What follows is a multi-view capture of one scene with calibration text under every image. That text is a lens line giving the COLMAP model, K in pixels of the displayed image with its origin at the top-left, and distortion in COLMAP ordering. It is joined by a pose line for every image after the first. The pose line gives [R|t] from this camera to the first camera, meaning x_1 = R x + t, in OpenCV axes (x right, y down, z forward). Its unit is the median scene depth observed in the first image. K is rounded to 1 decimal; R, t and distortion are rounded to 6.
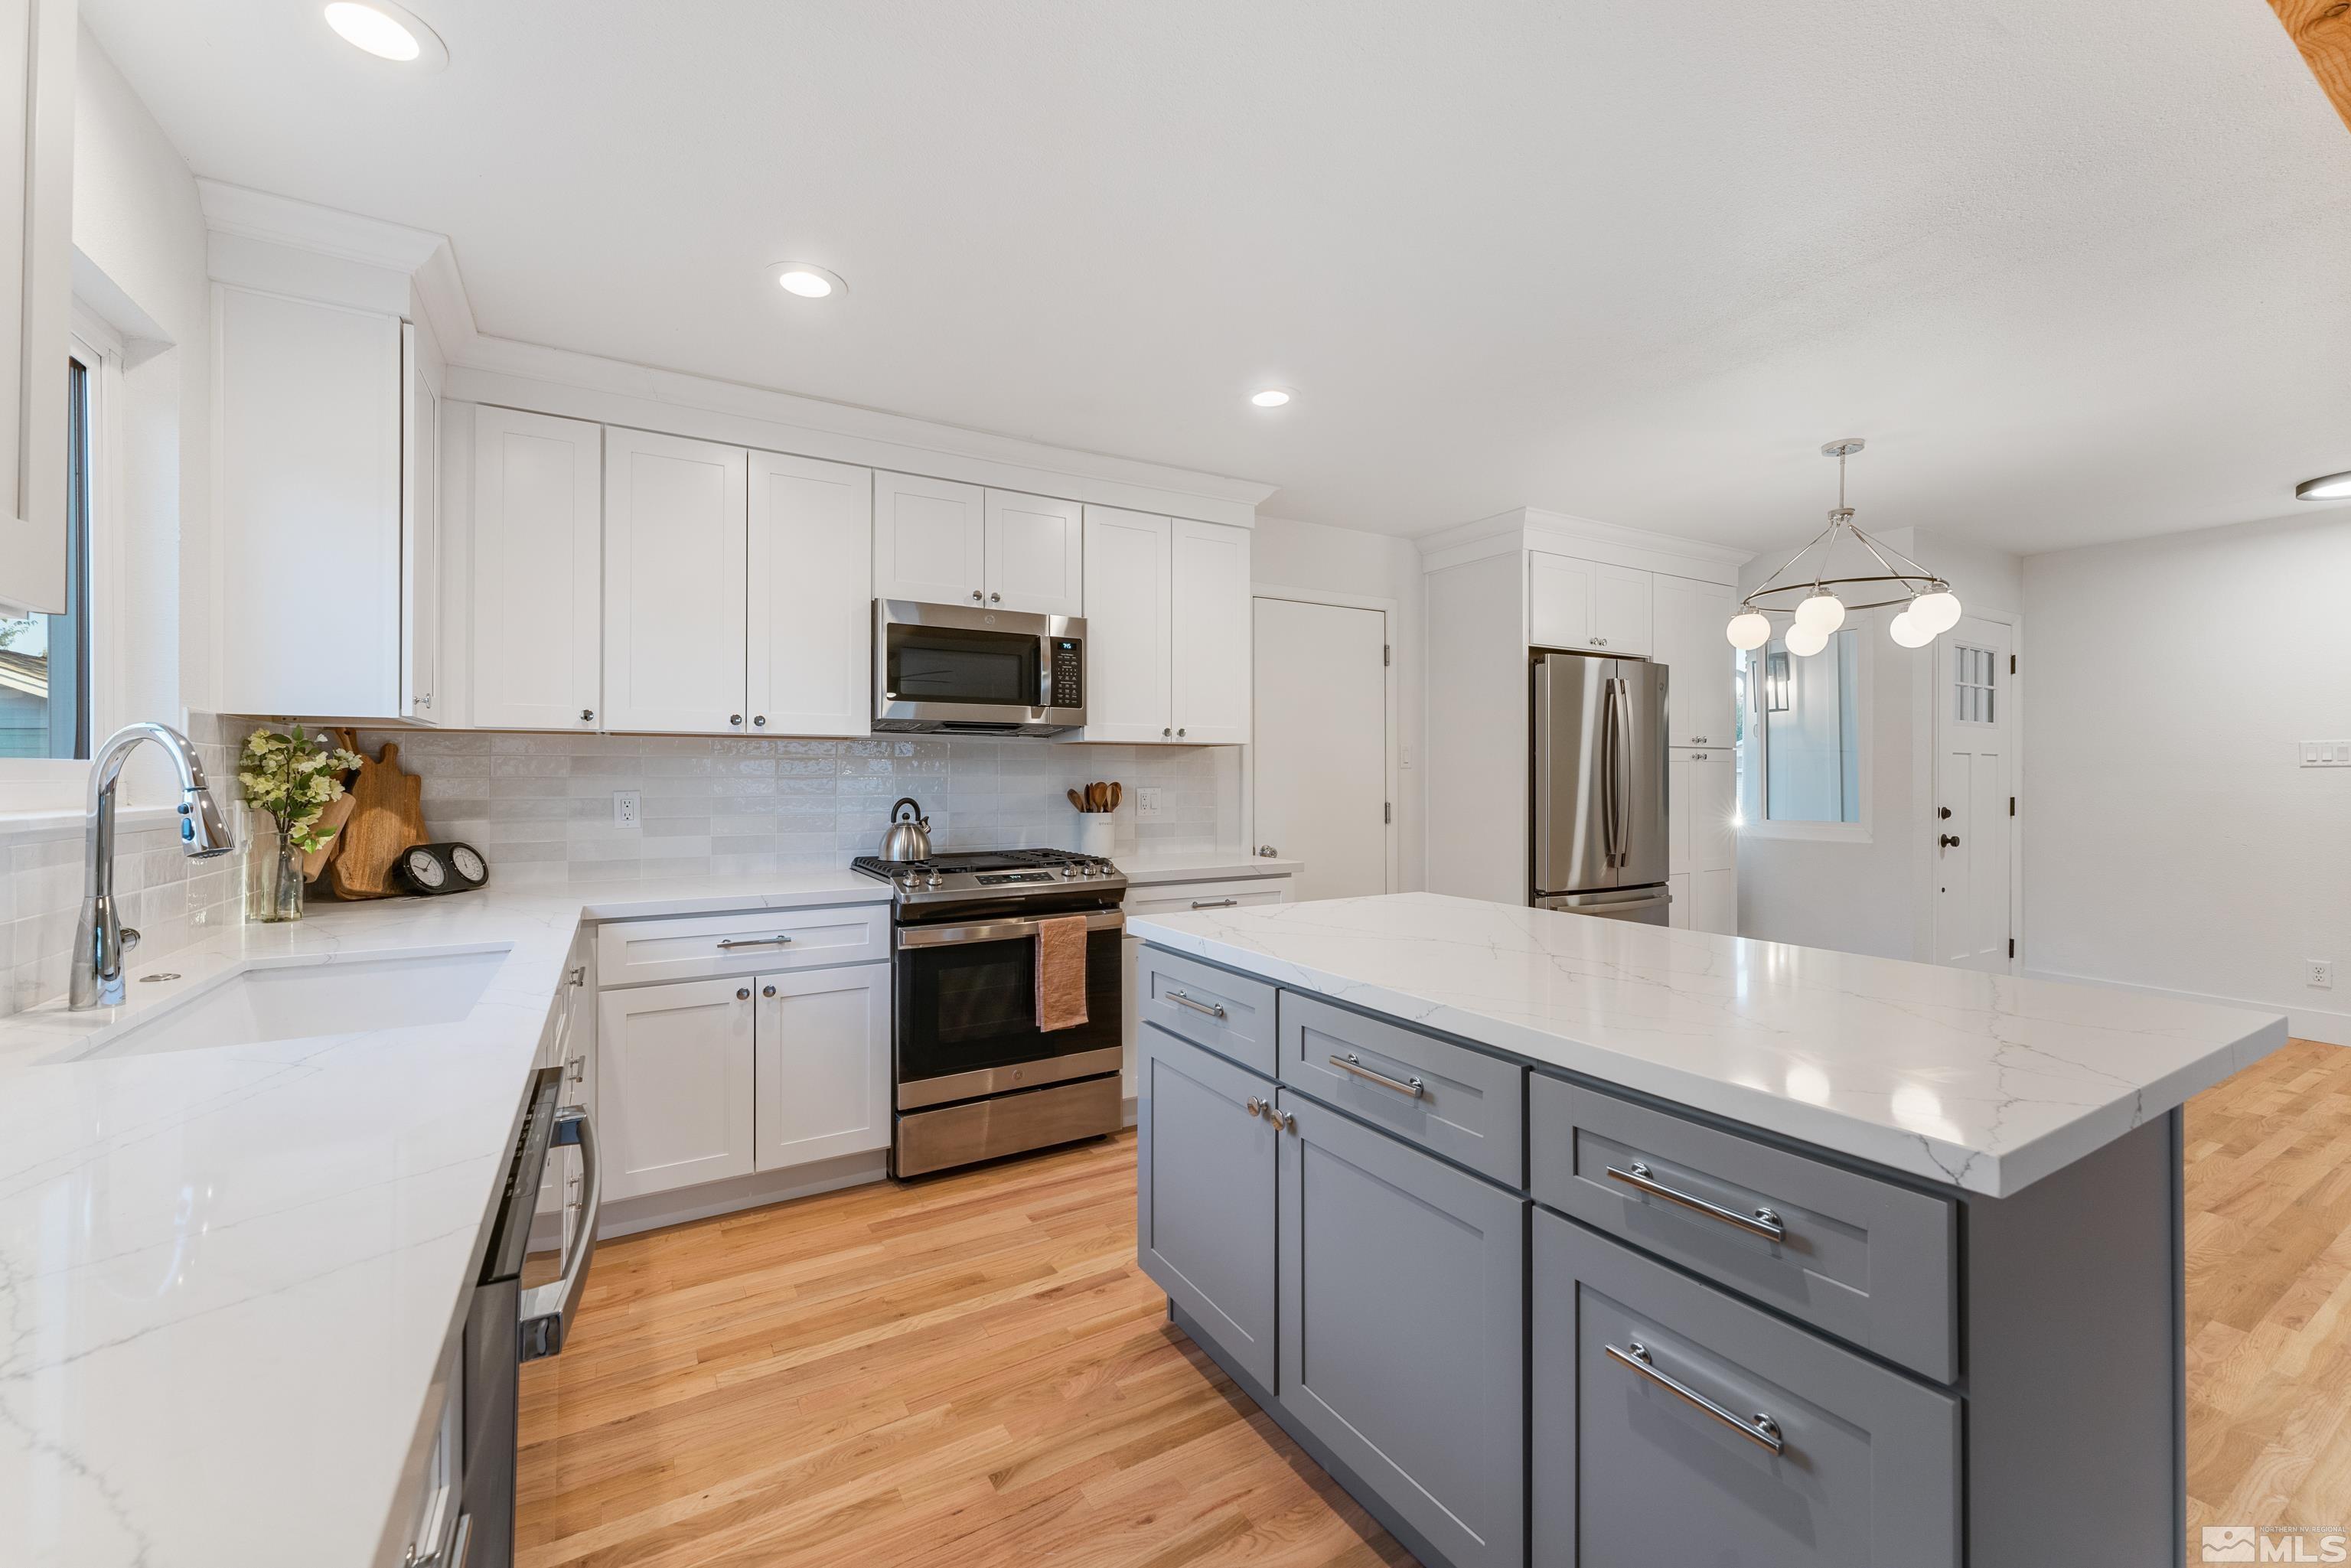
lens RADIAL K [[934.0, 0, 1181.1], [0, 934.0, 779.5], [0, 0, 1]] dist [0.003985, -0.000021]
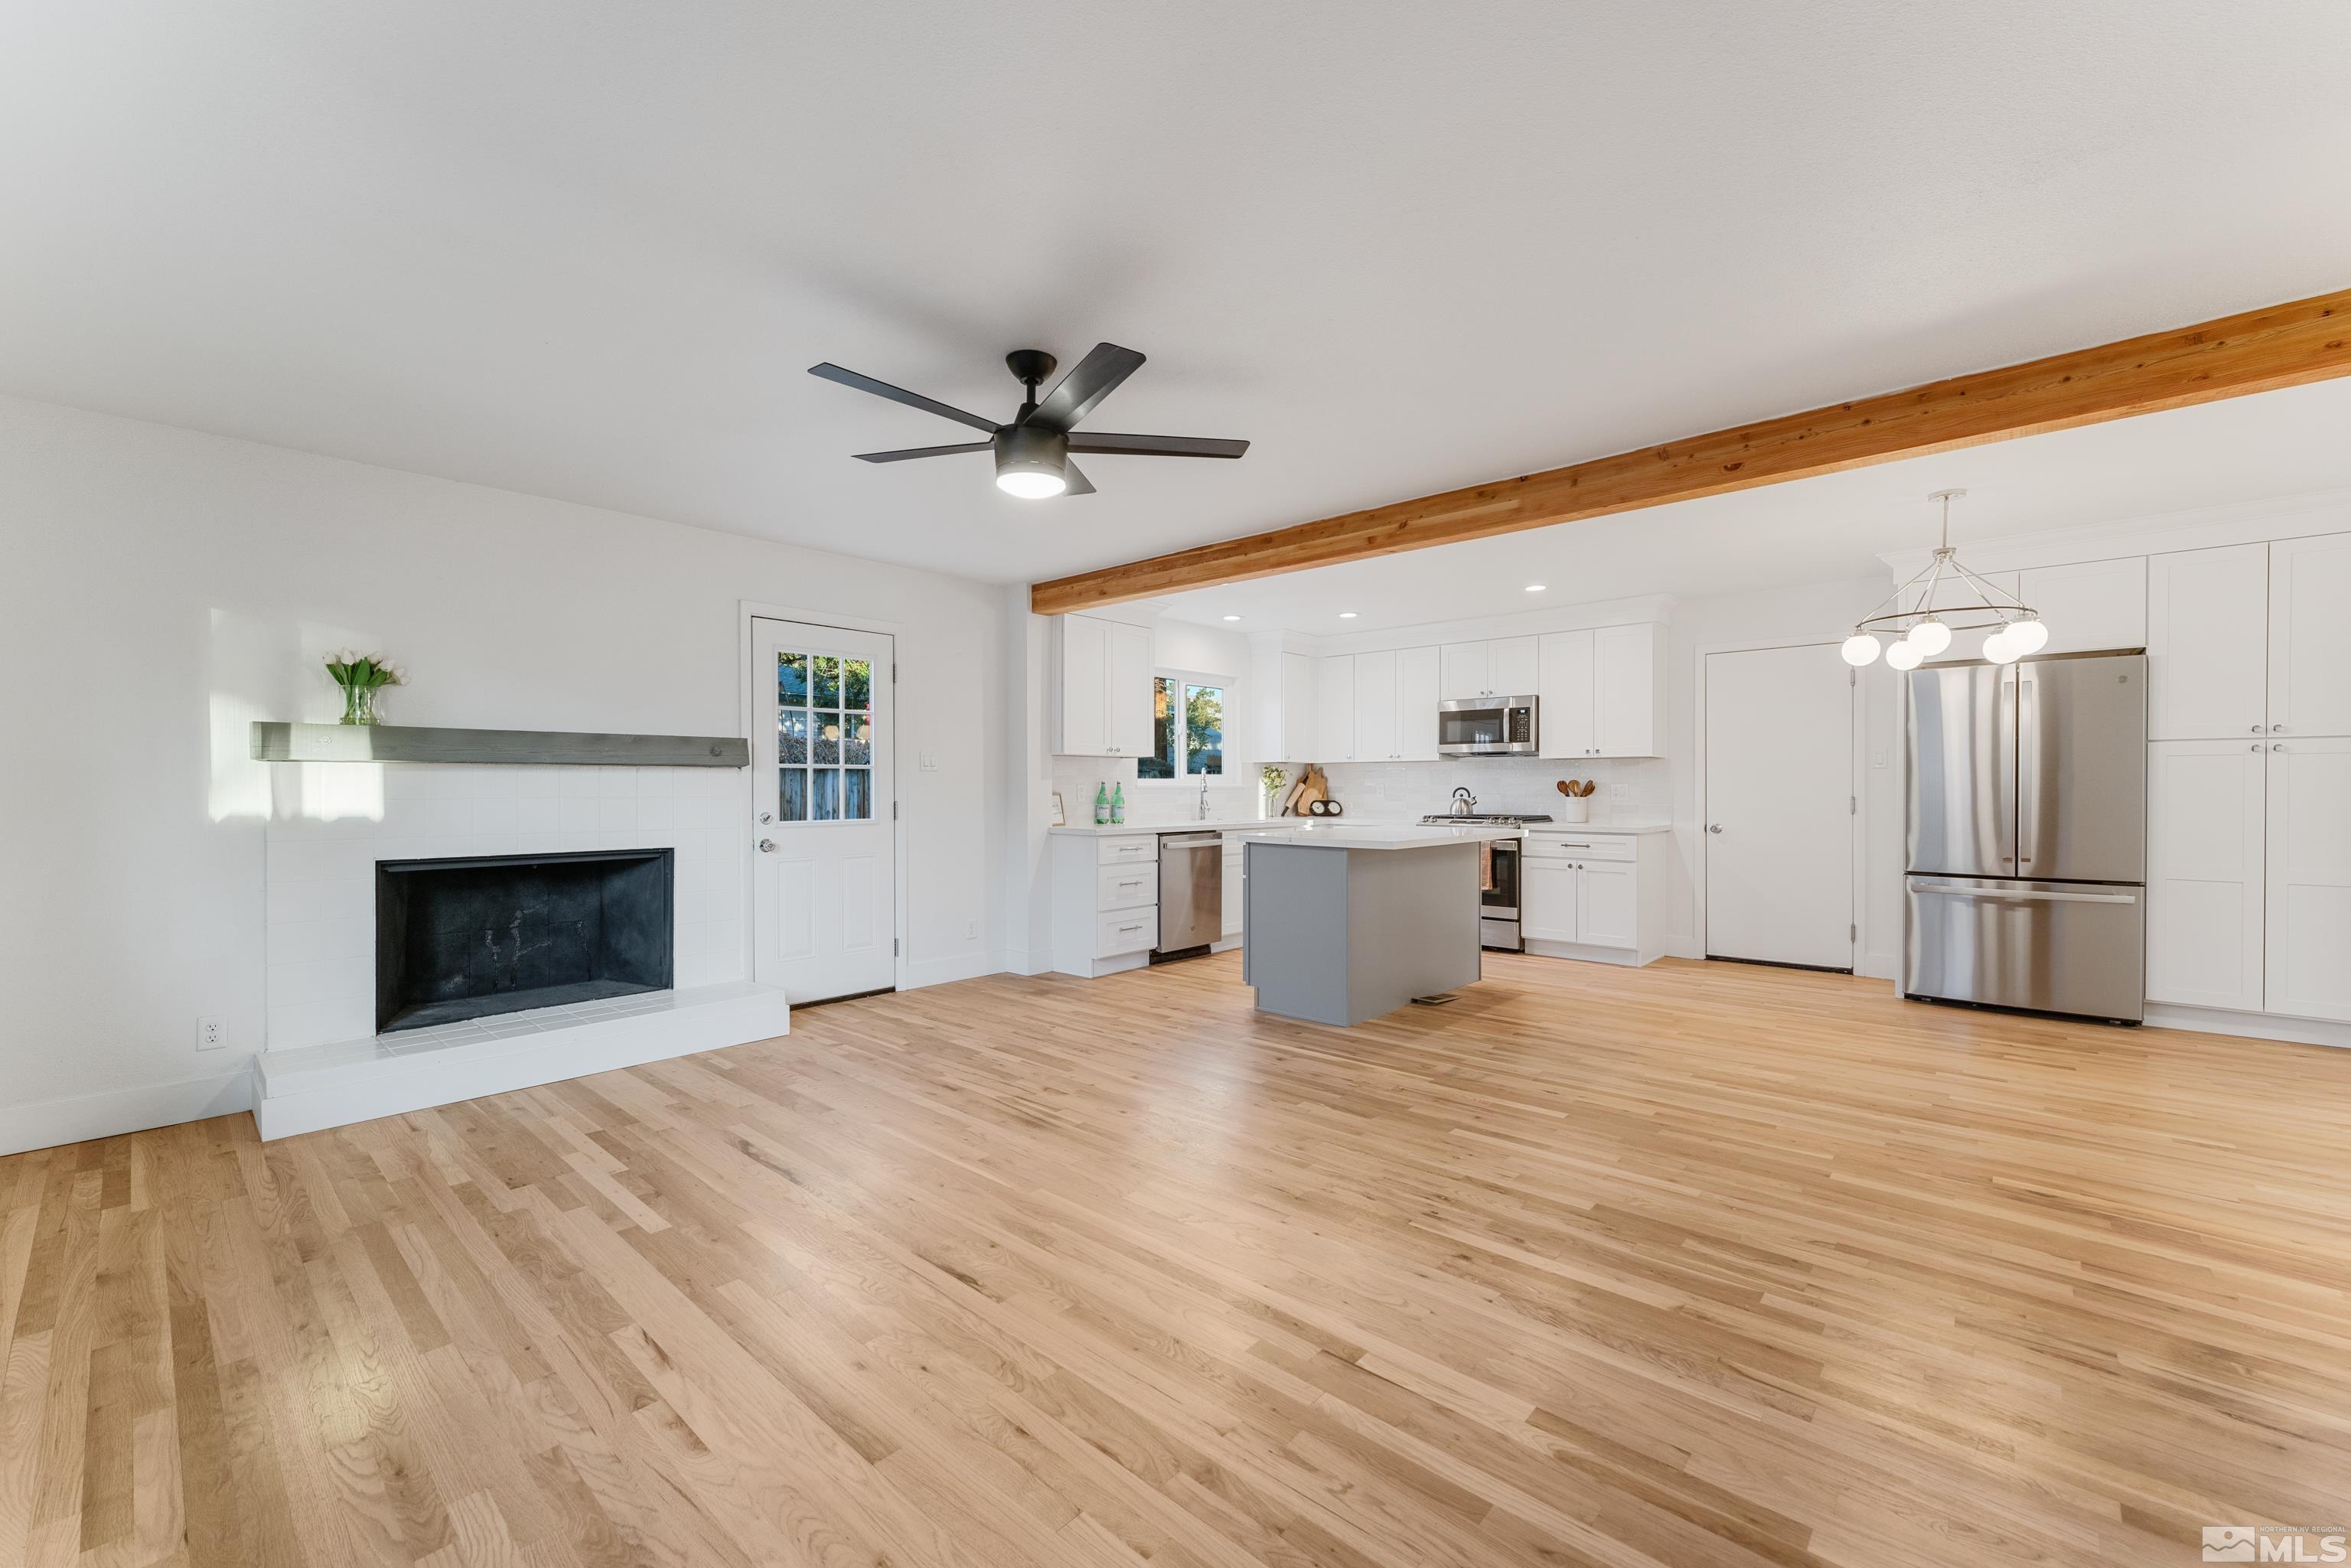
lens RADIAL K [[934.0, 0, 1180.1], [0, 934.0, 795.1], [0, 0, 1]] dist [0.003985, -0.000021]
pose [[0.299326, 0.010200, -0.954097, 1.592519], [-0.001470, 0.999947, 0.010229, 0.016429], [0.954150, -0.001660, 0.299325, -0.297805]]
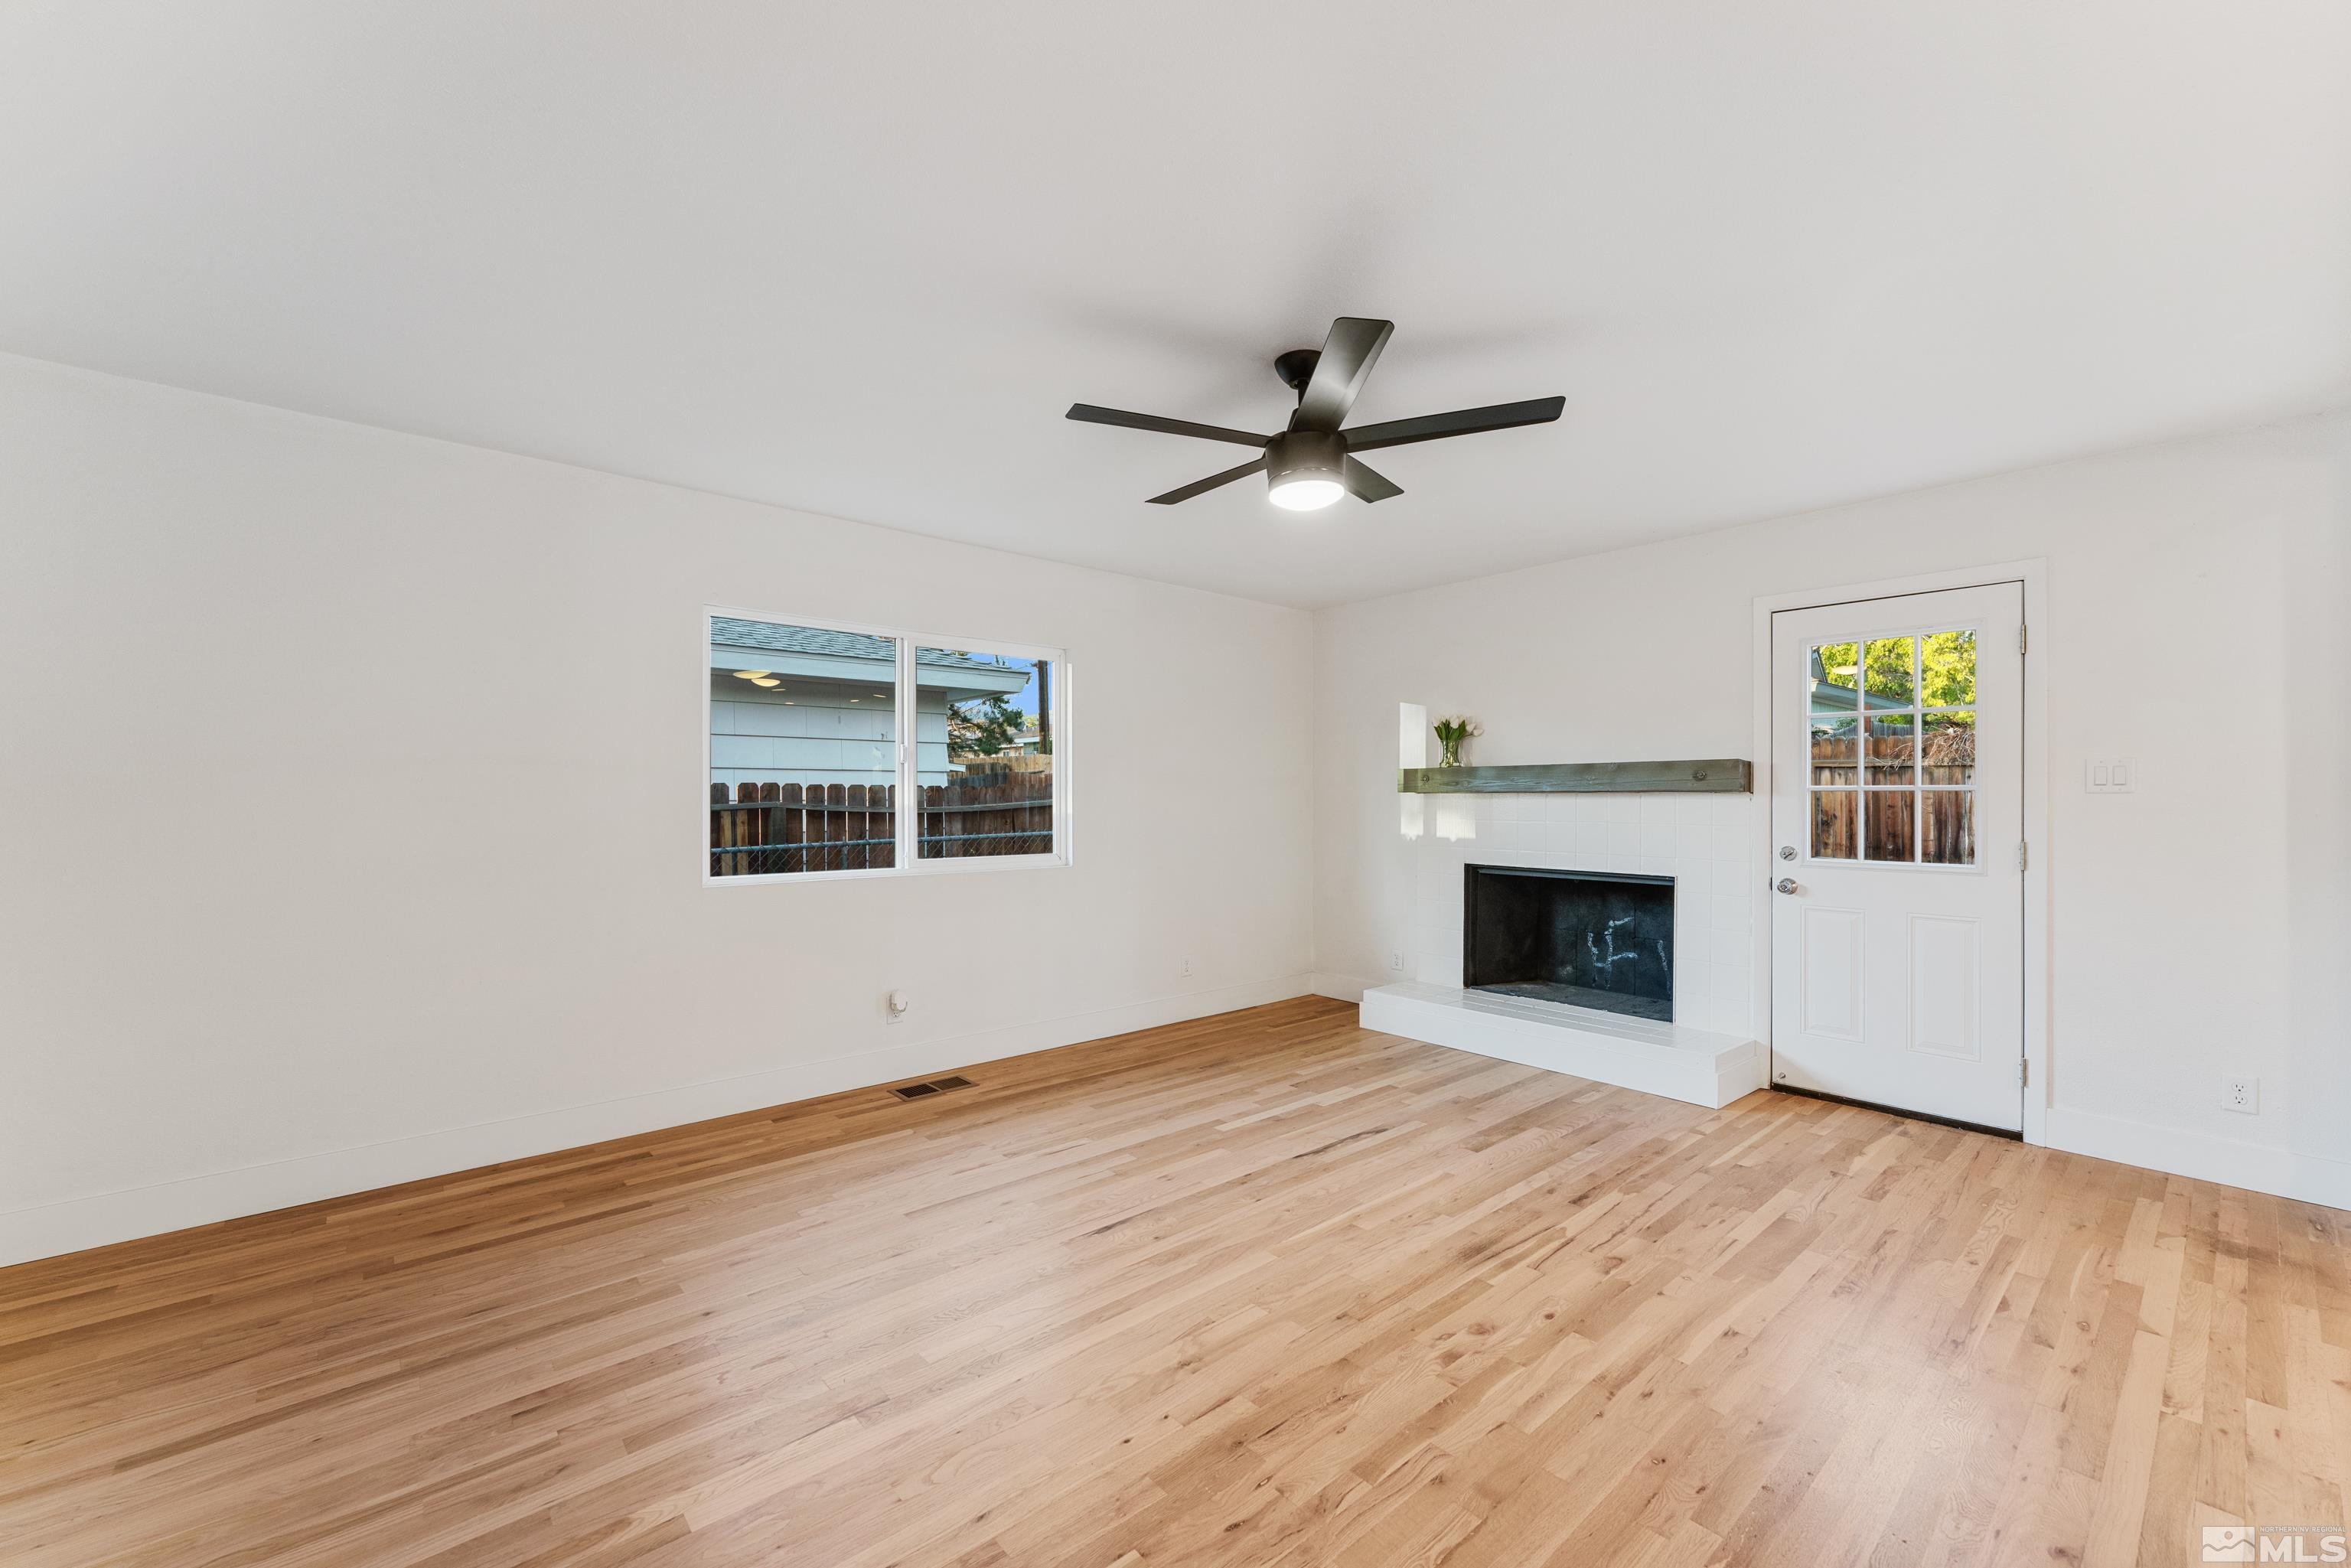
lens RADIAL K [[934.0, 0, 1180.1], [0, 934.0, 803.2], [0, 0, 1]] dist [0.003985, -0.000021]
pose [[-0.982544, 0.001647, -0.186021, 1.003268], [0.000071, 0.999964, 0.008476, -0.006011], [0.186028, 0.008315, -0.982509, 0.551124]]
